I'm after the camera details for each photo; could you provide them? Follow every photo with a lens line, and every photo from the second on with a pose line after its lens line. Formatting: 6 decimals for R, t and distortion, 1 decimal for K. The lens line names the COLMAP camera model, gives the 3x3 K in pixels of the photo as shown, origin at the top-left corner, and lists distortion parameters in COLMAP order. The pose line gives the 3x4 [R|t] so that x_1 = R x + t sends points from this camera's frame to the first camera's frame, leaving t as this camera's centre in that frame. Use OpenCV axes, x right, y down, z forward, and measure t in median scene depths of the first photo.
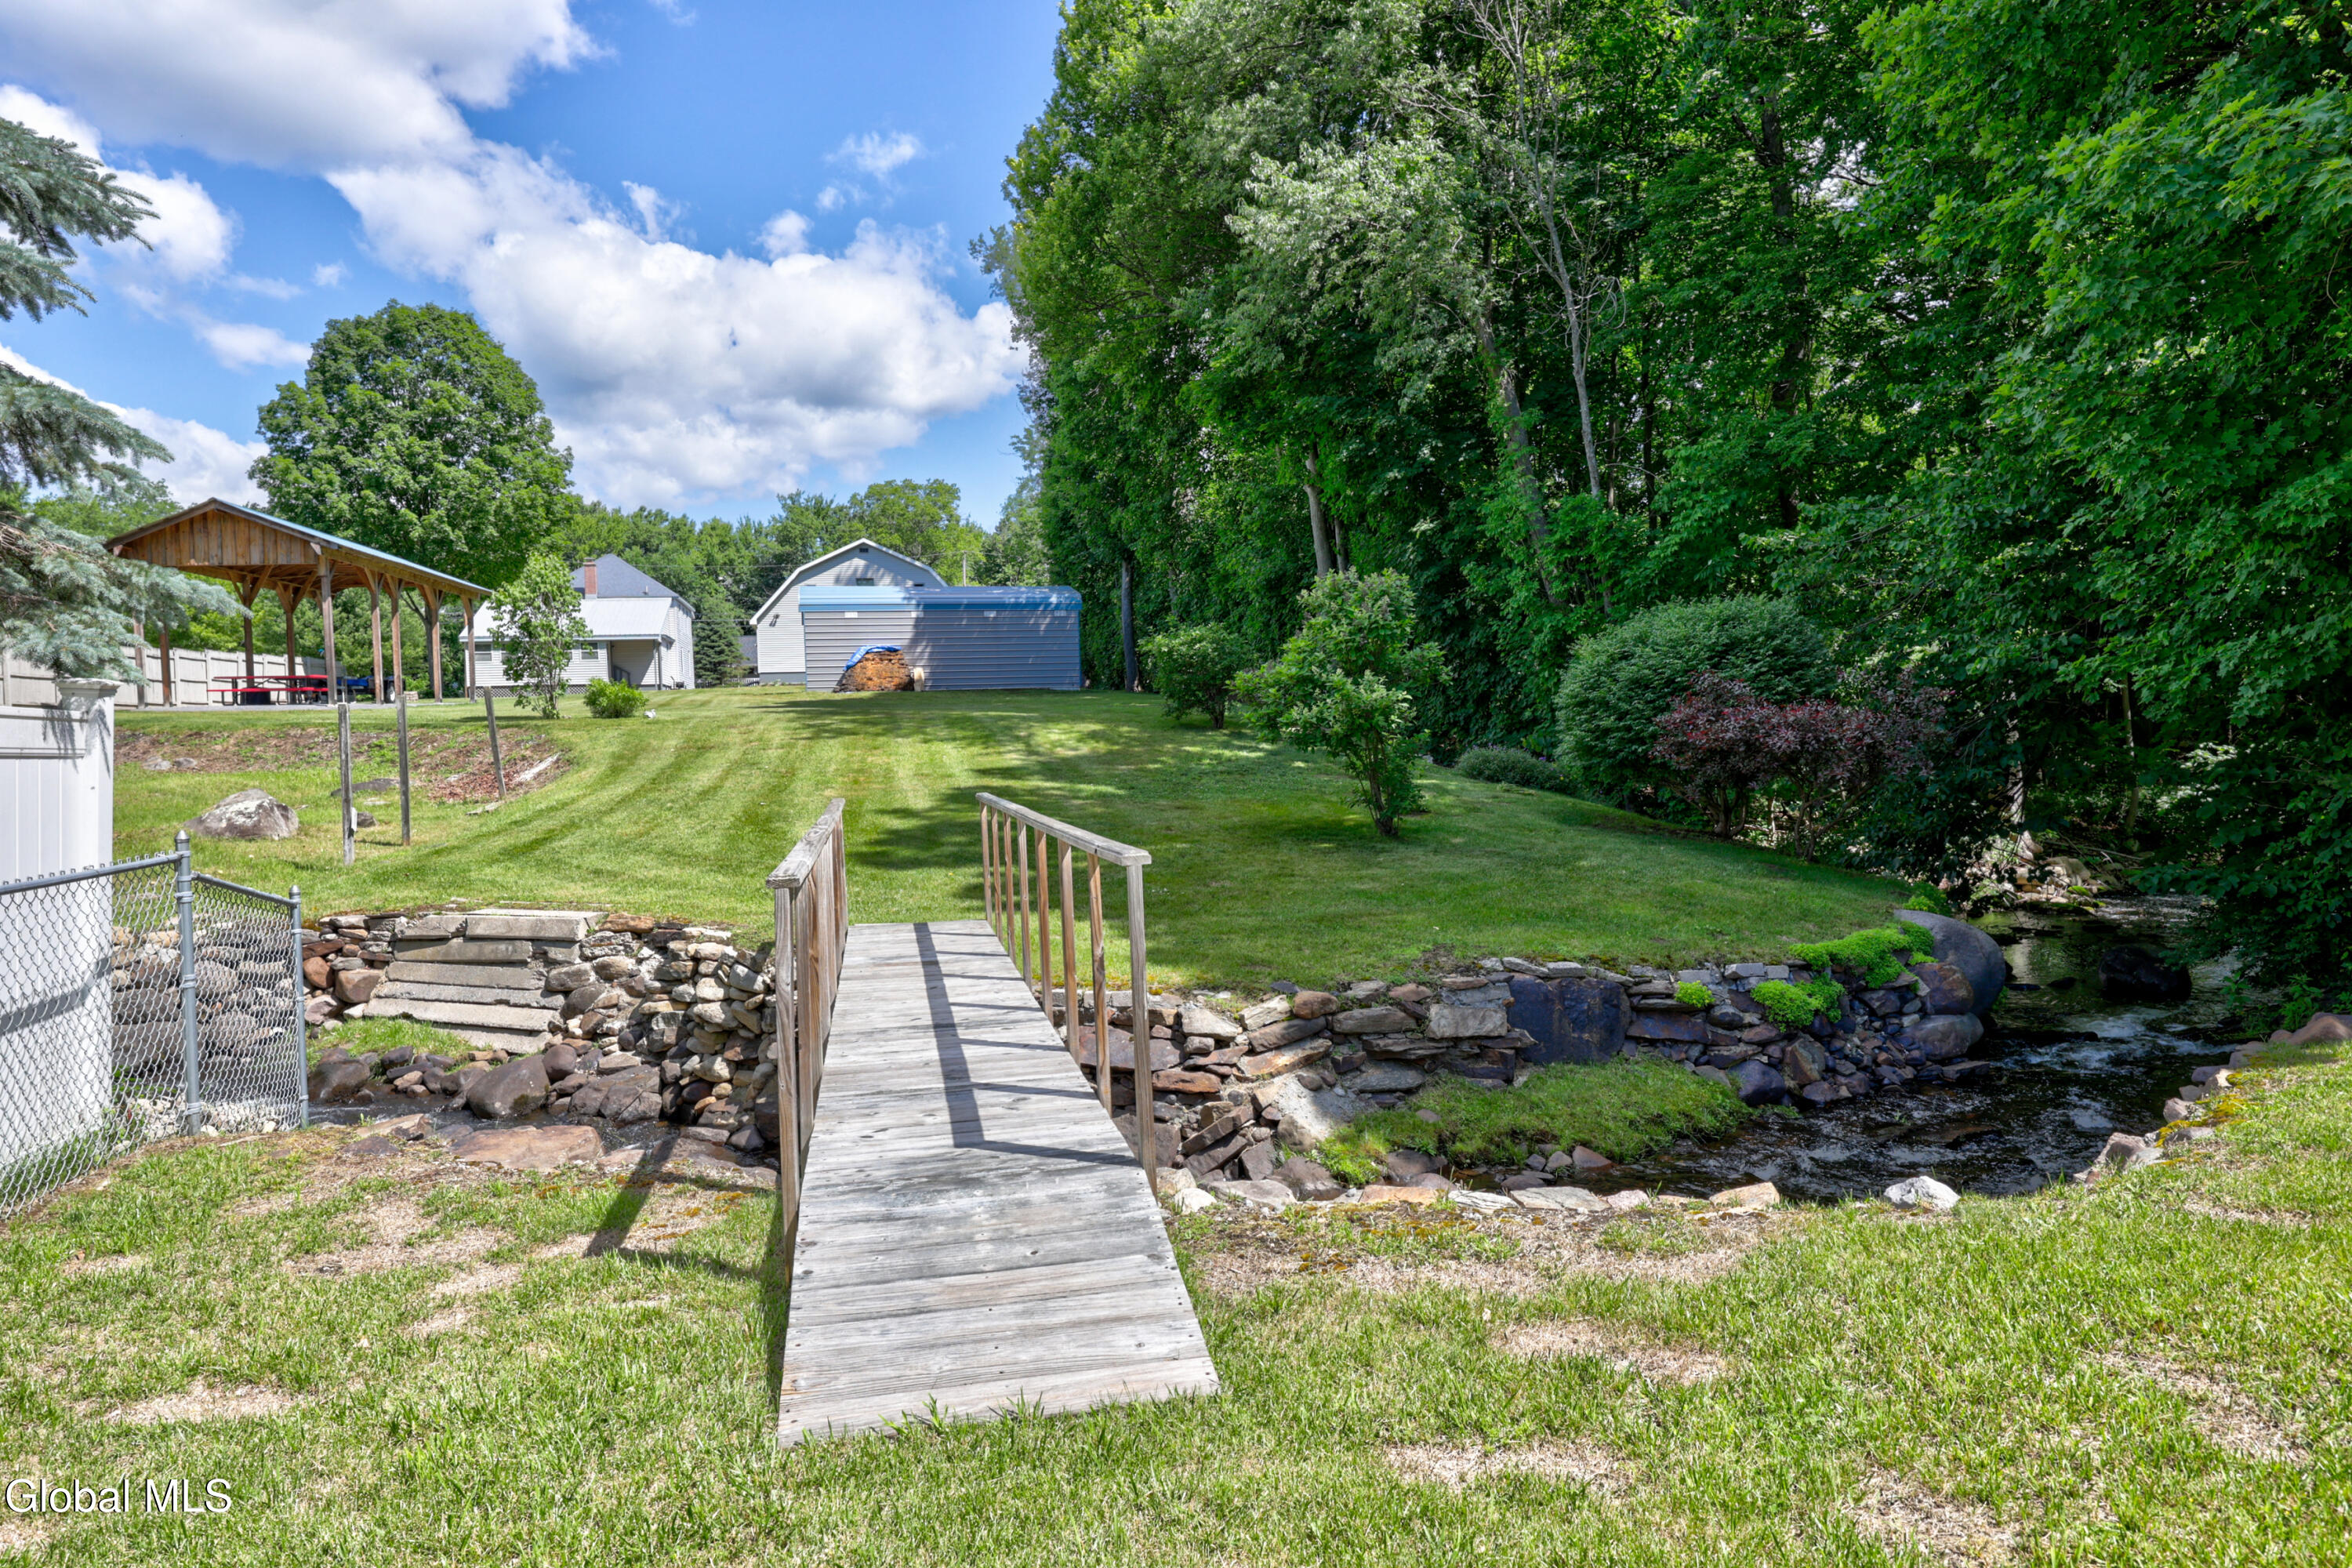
lens RADIAL K [[1421.2, 0, 1176.6], [0, 1421.2, 771.0], [0, 0, 1]] dist [0.001749, 0.001344]
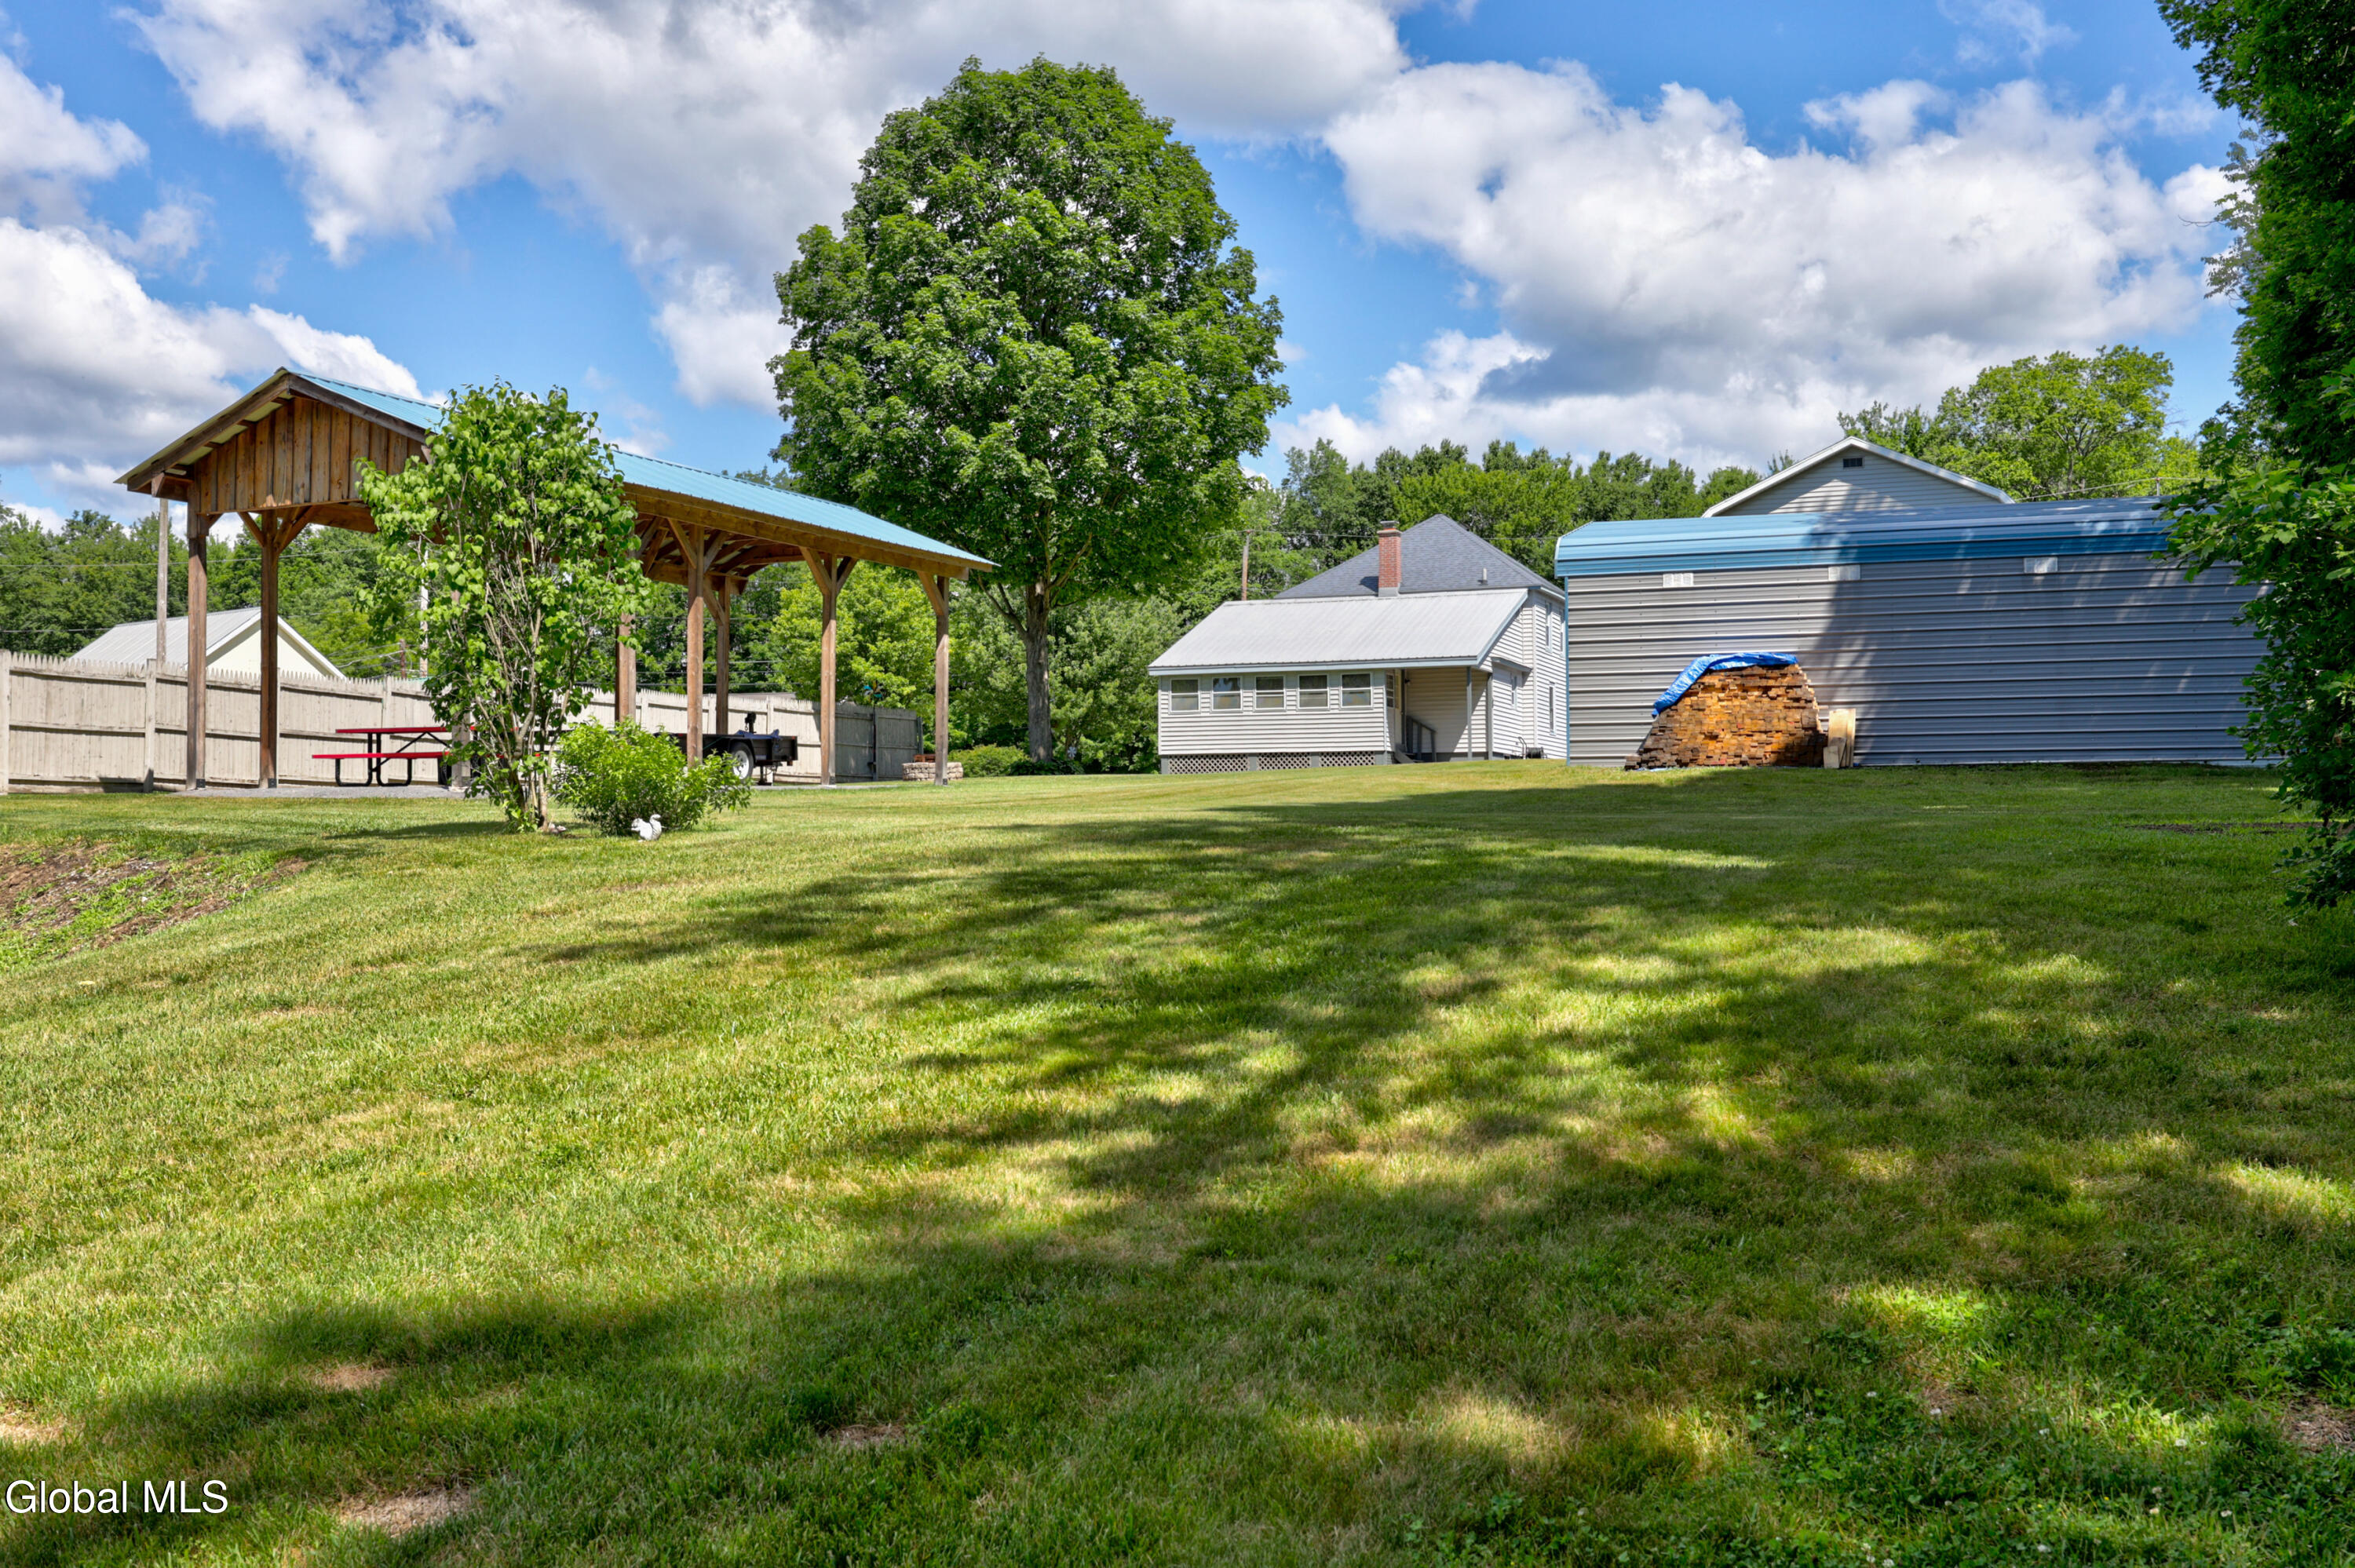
lens RADIAL K [[2273.8, 0, 1185.7], [0, 2273.8, 765.0], [0, 0, 1]] dist [-0.004289, 0.000000]
pose [[0.828465, 0.006519, -0.560003, 0.063092], [-0.038511, 0.998228, -0.045352, -0.068052], [0.558715, 0.059139, 0.827248, 1.204205]]
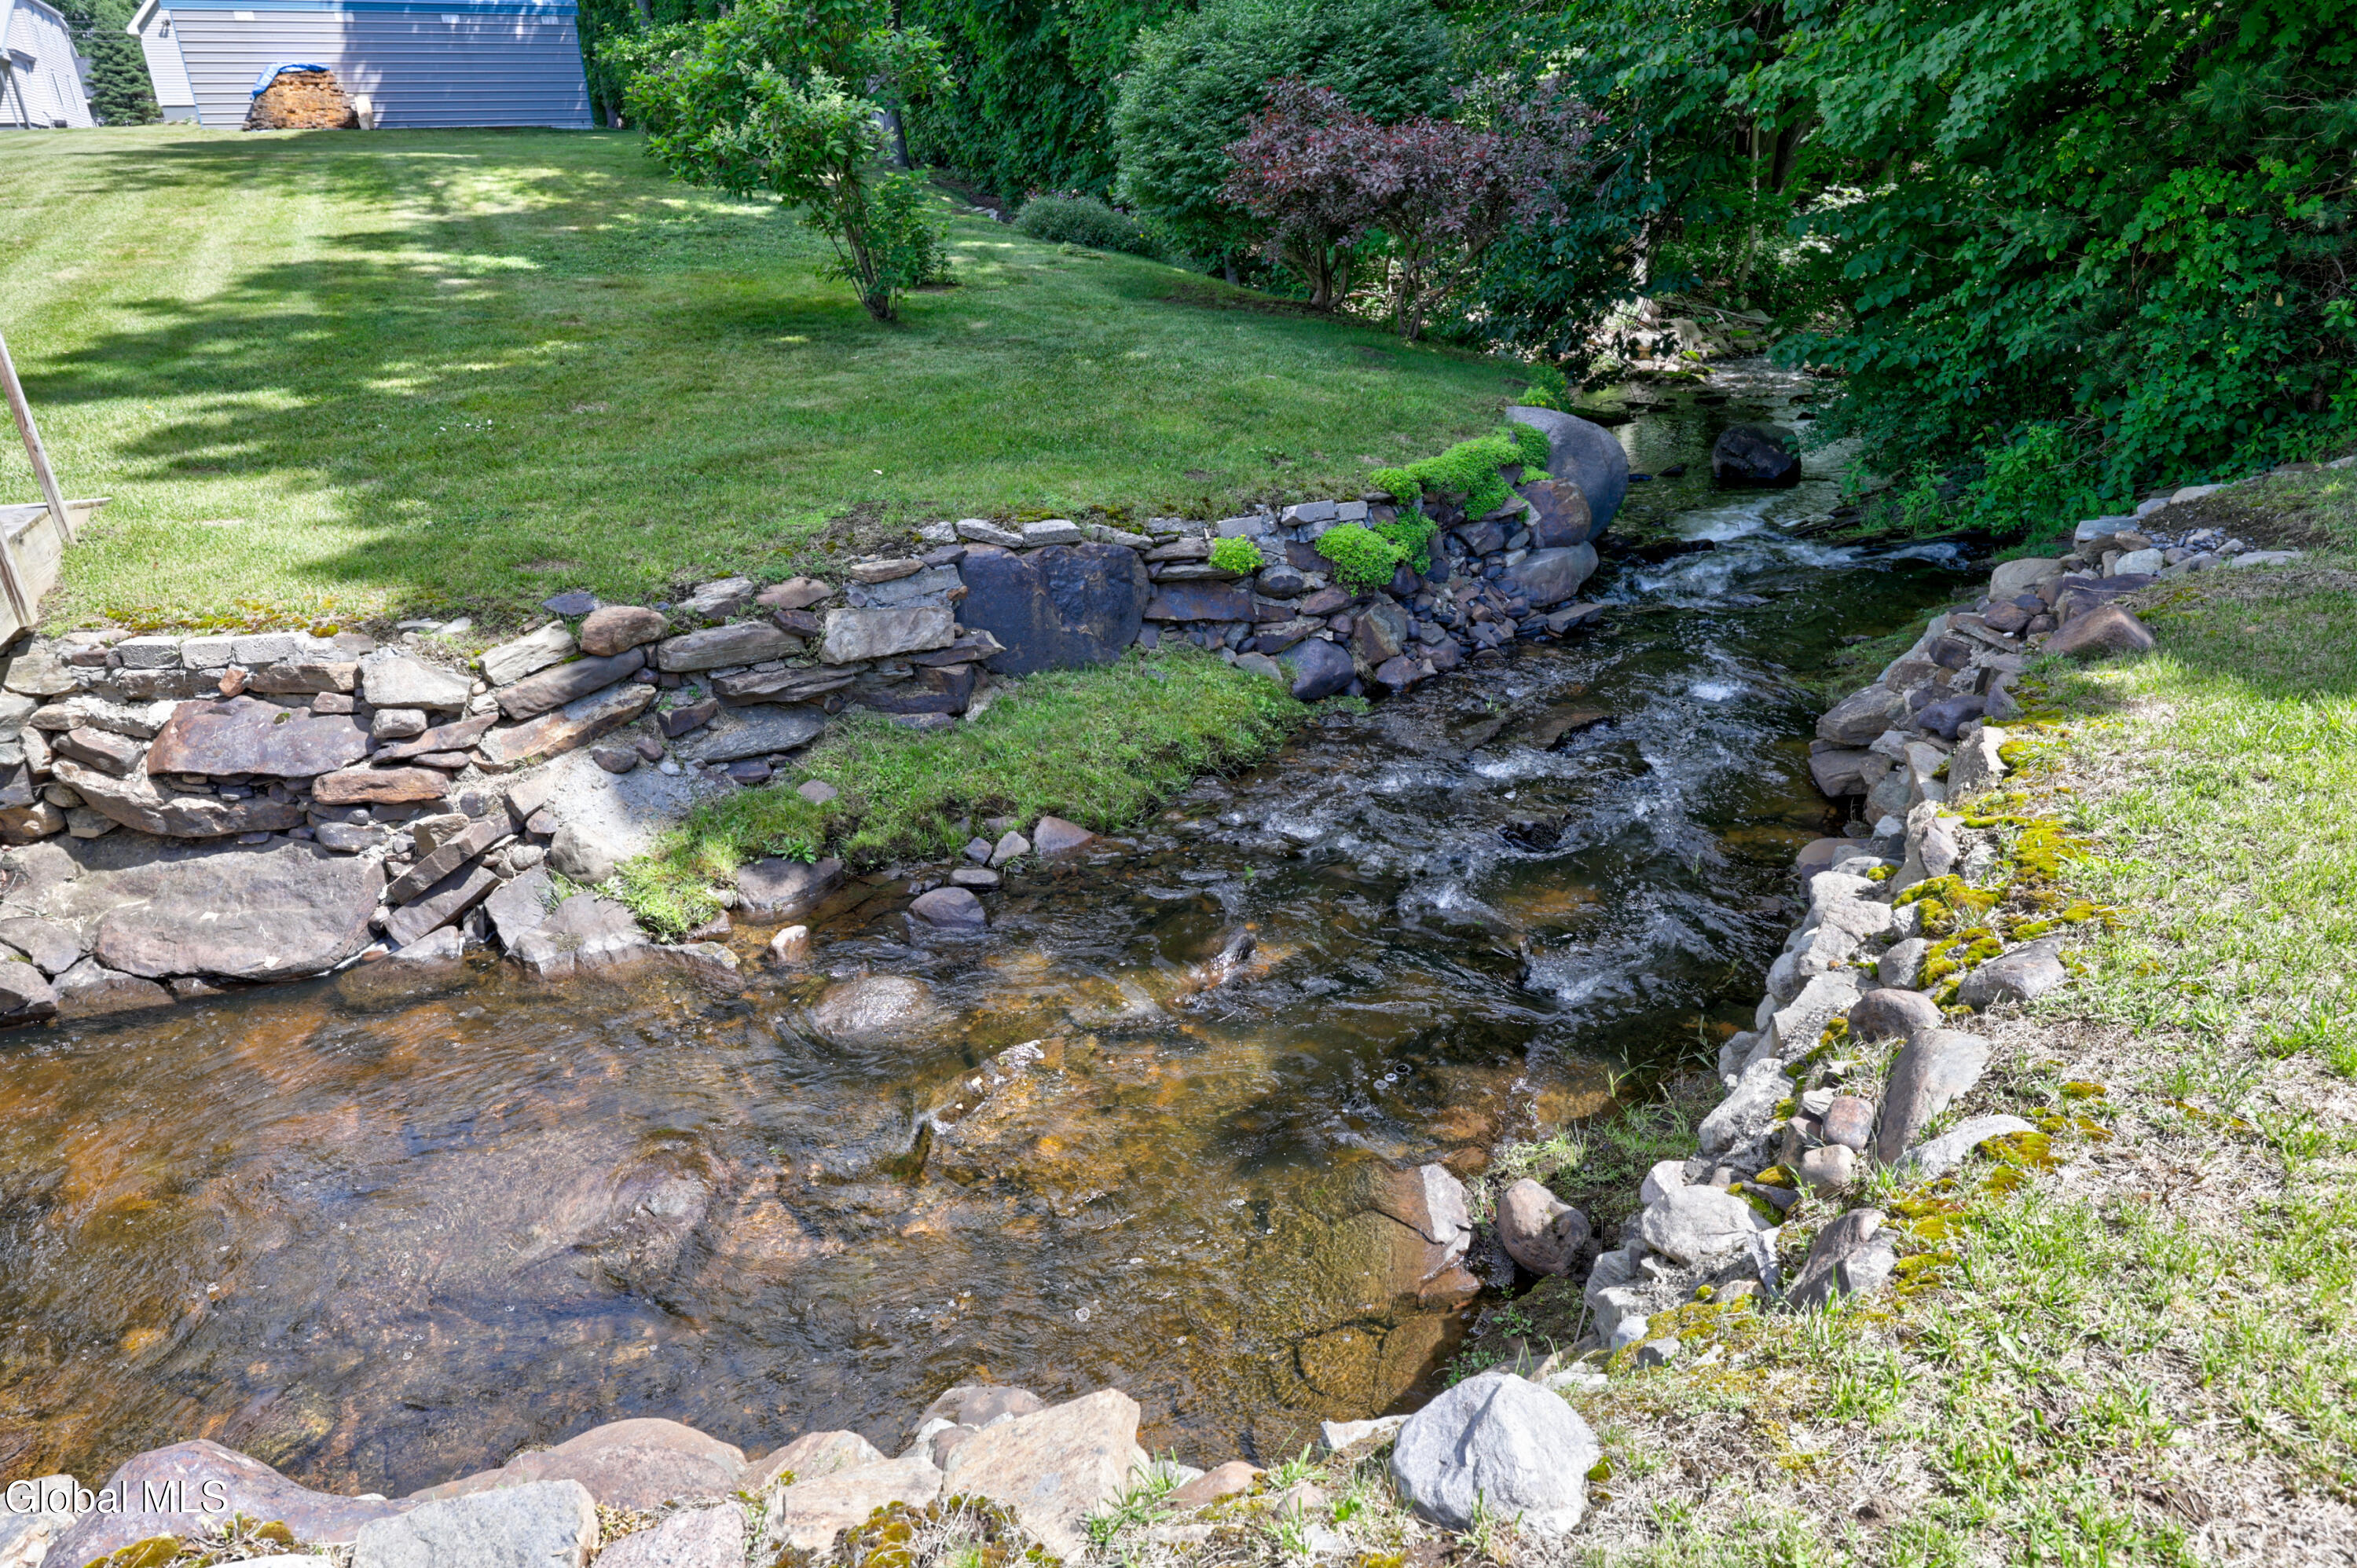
lens RADIAL K [[1424.1, 0, 1186.4], [0, 1424.1, 775.3], [0, 0, 1]] dist [0.001749, 0.001344]
pose [[0.968510, -0.100811, 0.227654, 0.114799], [0.013557, 0.934357, 0.356079, 0.004987], [-0.248607, -0.341780, 0.906301, 0.224170]]
